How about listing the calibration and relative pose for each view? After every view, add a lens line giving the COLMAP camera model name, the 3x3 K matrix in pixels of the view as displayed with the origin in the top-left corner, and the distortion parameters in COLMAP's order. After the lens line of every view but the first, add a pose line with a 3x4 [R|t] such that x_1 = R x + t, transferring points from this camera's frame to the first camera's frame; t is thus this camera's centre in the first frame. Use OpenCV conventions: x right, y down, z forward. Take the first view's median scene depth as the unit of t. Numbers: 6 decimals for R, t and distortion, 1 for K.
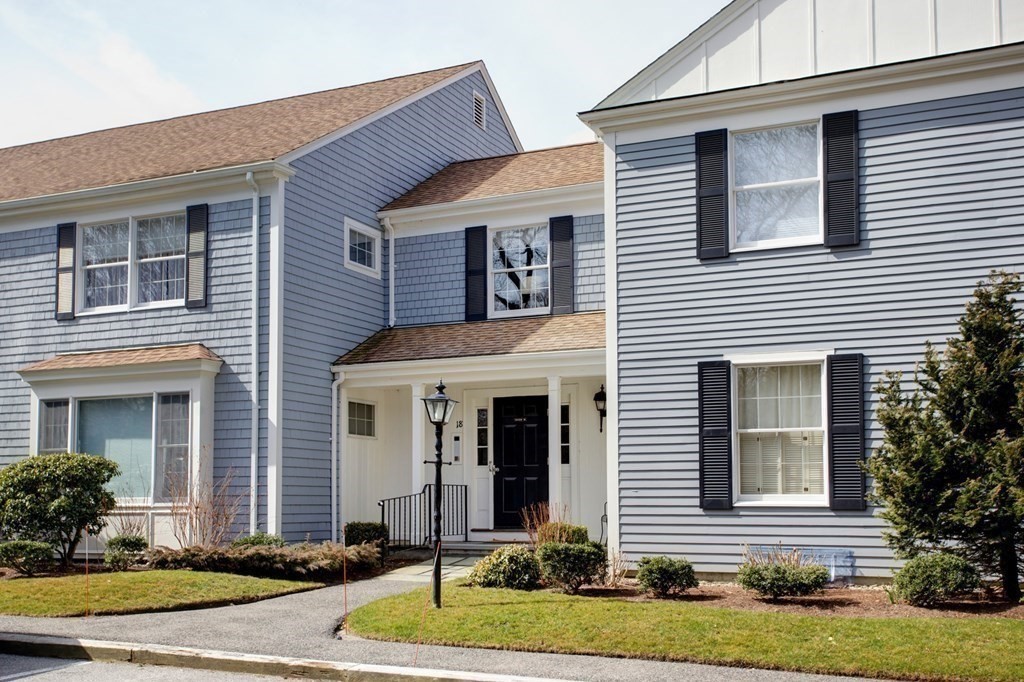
lens RADIAL K [[1061.7, 0, 511.9], [0, 1061.7, 342.3], [0, 0, 1]] dist [0.011732, 0.000000]
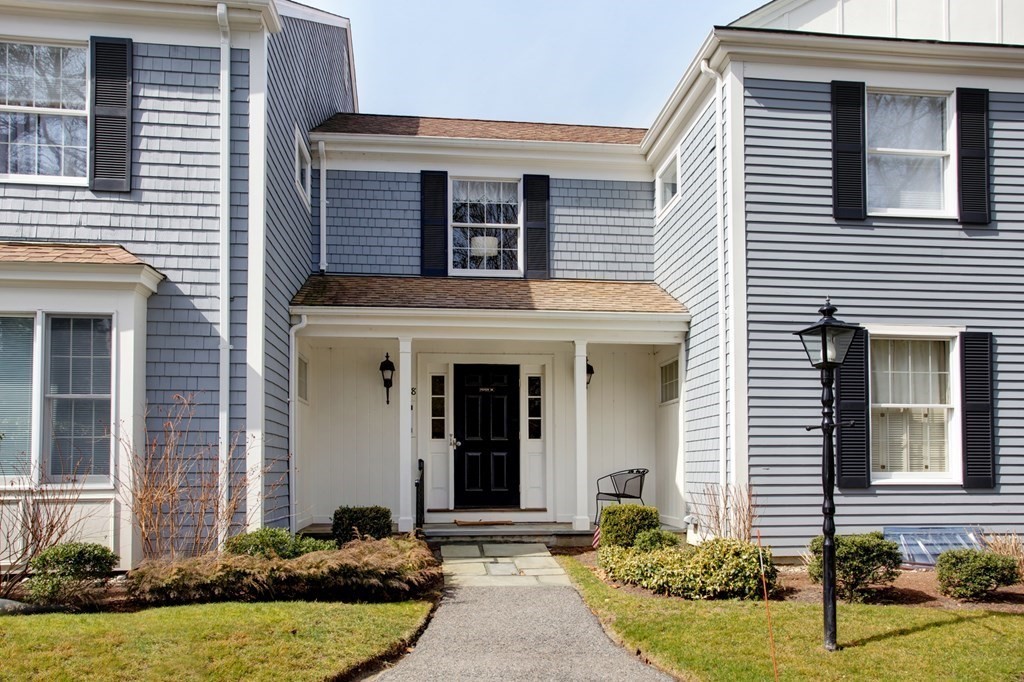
lens RADIAL K [[732.9, 0, 514.1], [0, 732.9, 406.6], [0, 0, 1]] dist [-0.009648, 0.023502]
pose [[0.862761, 0.044267, 0.503670, -0.312108], [-0.073256, 0.996593, 0.037894, 0.067055], [-0.500277, -0.069590, 0.863065, 0.480738]]
